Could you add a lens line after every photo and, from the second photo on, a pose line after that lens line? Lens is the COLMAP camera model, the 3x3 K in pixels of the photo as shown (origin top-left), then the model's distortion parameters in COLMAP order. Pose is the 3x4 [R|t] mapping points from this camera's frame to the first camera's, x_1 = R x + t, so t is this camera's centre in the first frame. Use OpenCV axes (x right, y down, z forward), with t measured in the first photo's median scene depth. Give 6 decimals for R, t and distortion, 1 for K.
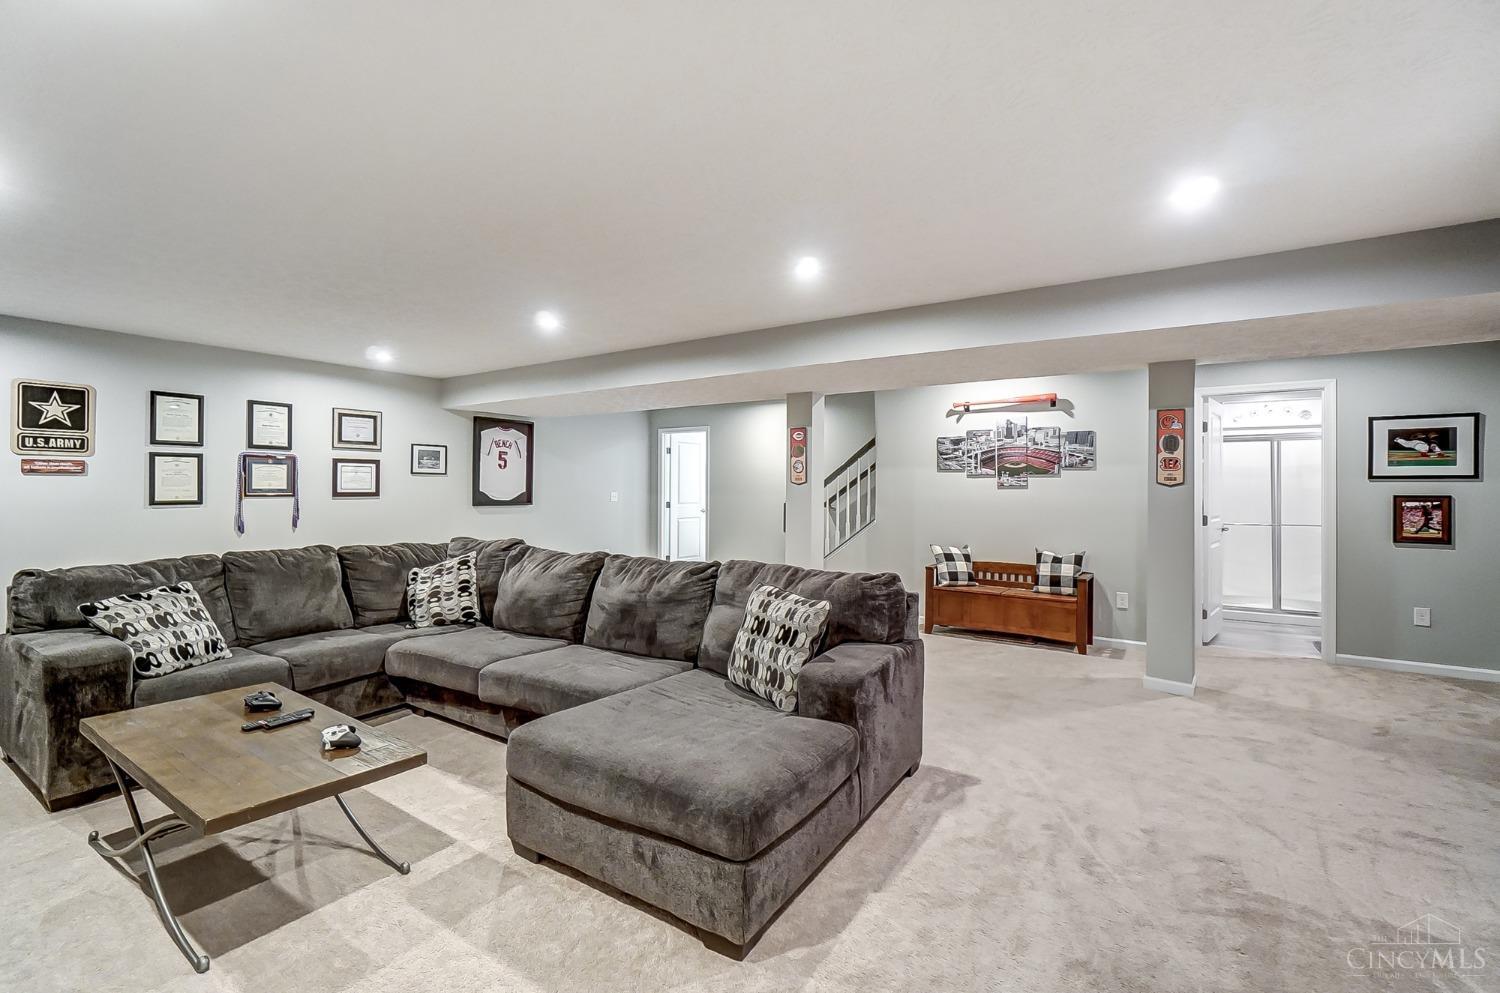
lens RADIAL K [[669.4, 0, 745.2], [0, 669.4, 482.8], [0, 0, 1]] dist [-0.019288, 0.000021]
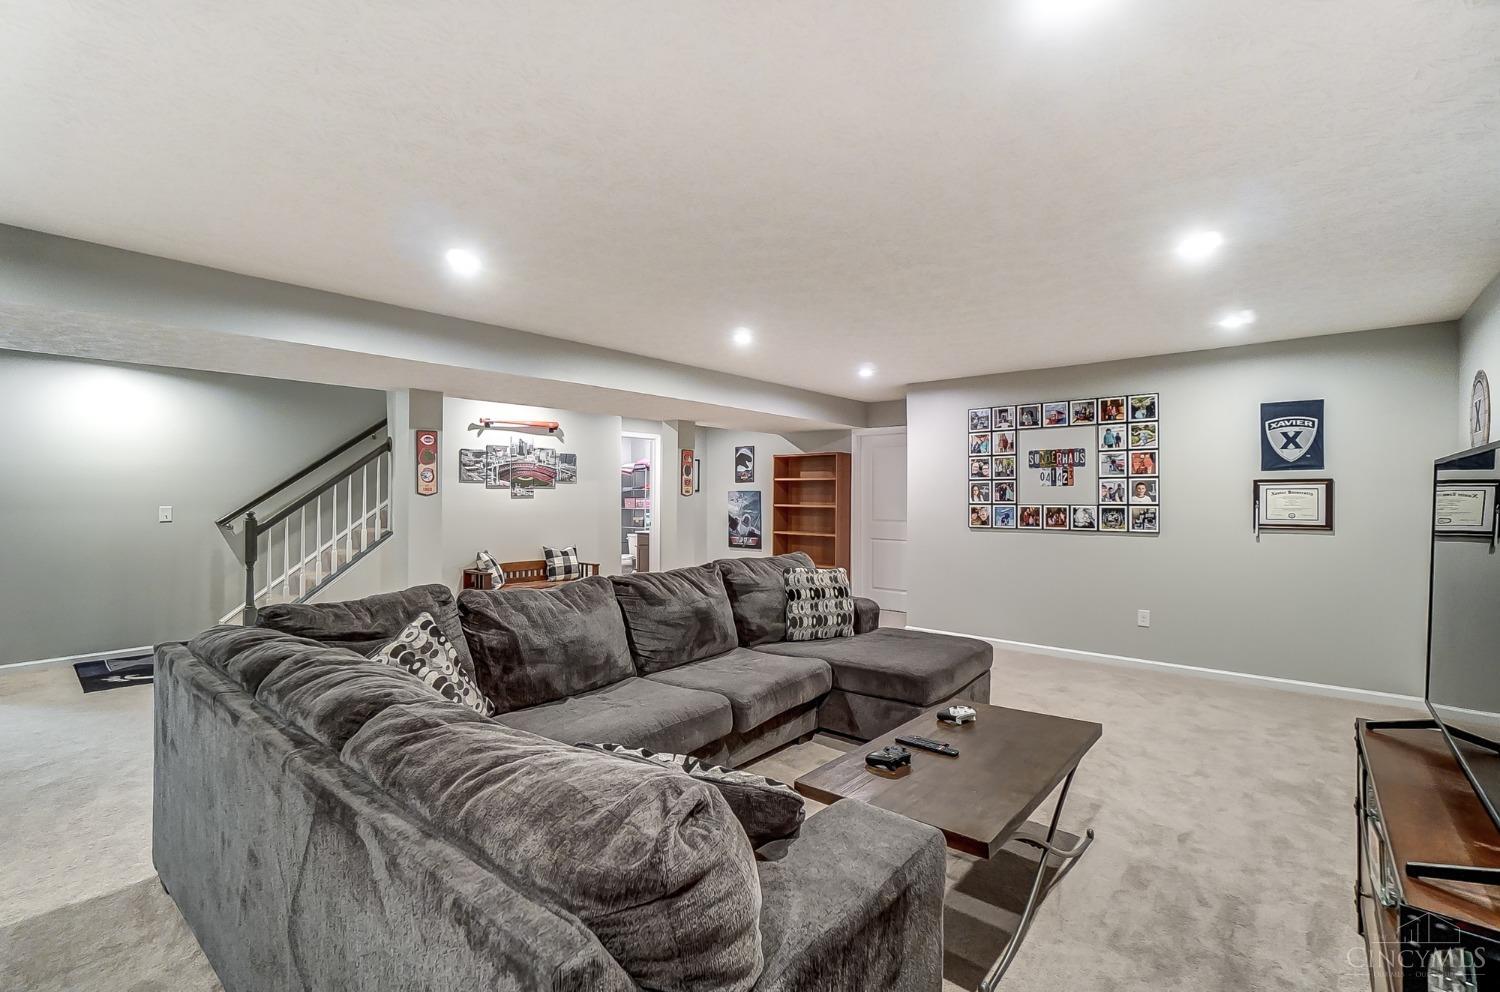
lens RADIAL K [[669.4, 0, 745.2], [0, 669.4, 482.3], [0, 0, 1]] dist [-0.019288, 0.000021]
pose [[0.087298, 0.015121, 0.996067, -0.748283], [-0.001759, 0.999886, -0.015025, -0.002260], [-0.996181, -0.000440, 0.087314, 0.516578]]
